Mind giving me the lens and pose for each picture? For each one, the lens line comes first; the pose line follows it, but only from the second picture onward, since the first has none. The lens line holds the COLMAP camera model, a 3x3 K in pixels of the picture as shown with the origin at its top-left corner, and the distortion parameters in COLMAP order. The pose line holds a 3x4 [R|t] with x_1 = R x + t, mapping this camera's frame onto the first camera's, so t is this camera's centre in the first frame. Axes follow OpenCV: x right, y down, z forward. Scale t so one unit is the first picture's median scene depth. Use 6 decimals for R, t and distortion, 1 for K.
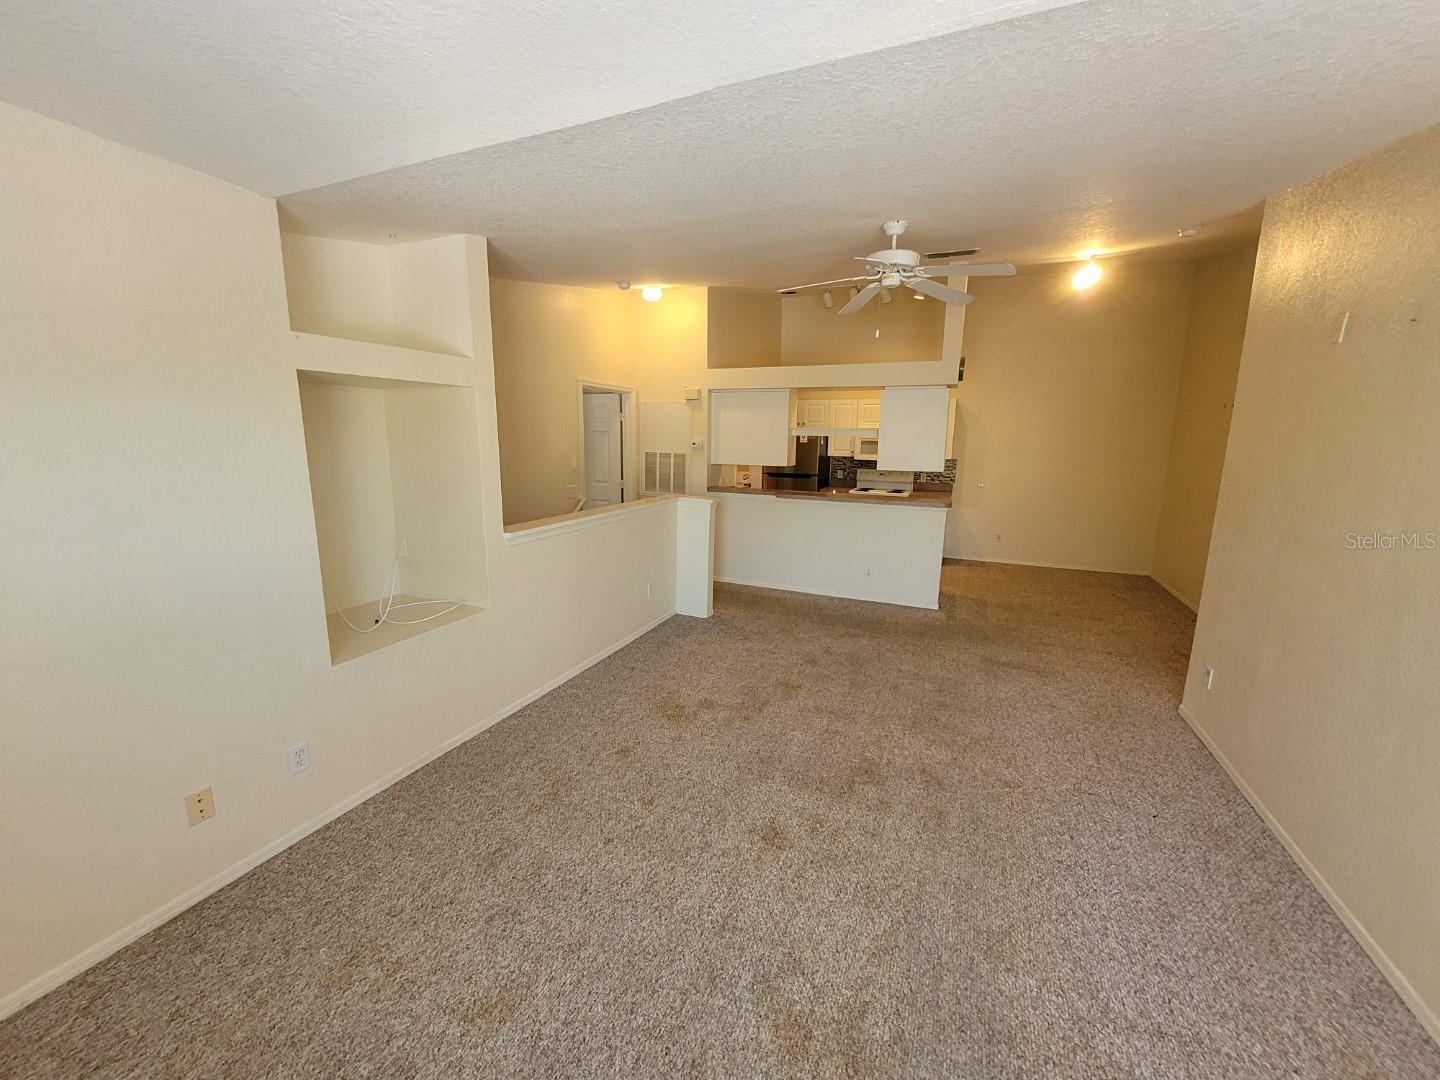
lens RADIAL K [[563.7, 0, 720.1], [0, 563.7, 538.9], [0, 0, 1]] dist [-0.000794, 0.000265]
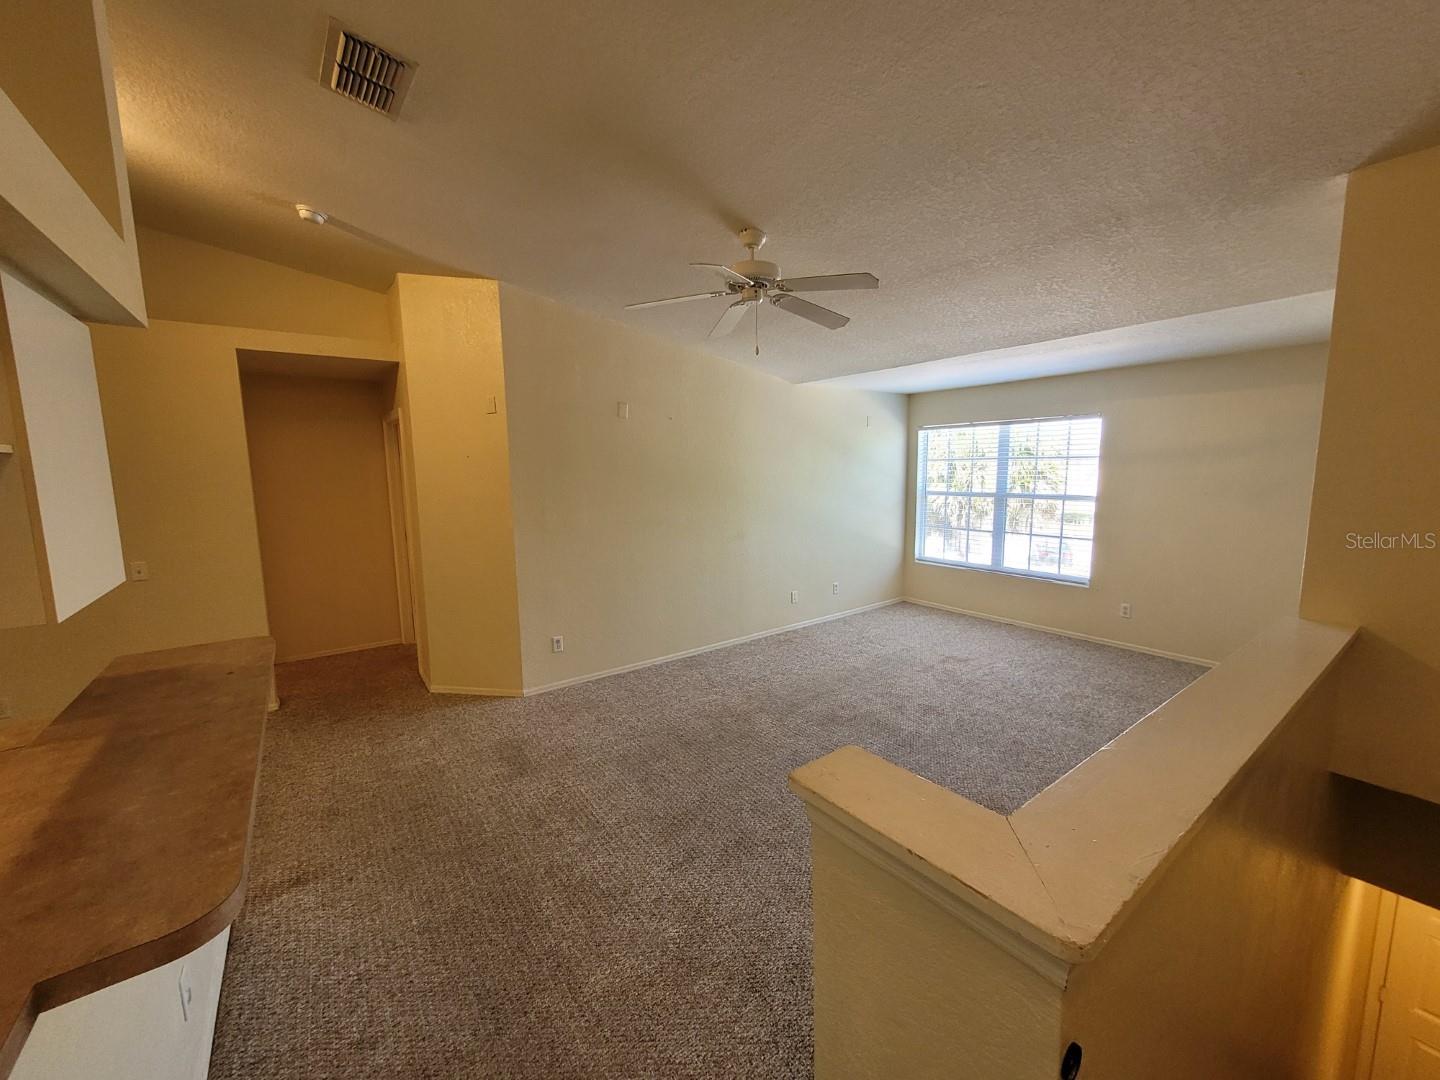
lens RADIAL K [[563.7, 0, 720.6], [0, 563.7, 536.3], [0, 0, 1]] dist [-0.000794, 0.000265]
pose [[-0.864430, -0.066460, 0.498342, -0.093616], [0.091481, 0.953884, 0.285897, -0.265794], [-0.494361, 0.292726, -0.818486, 1.395439]]
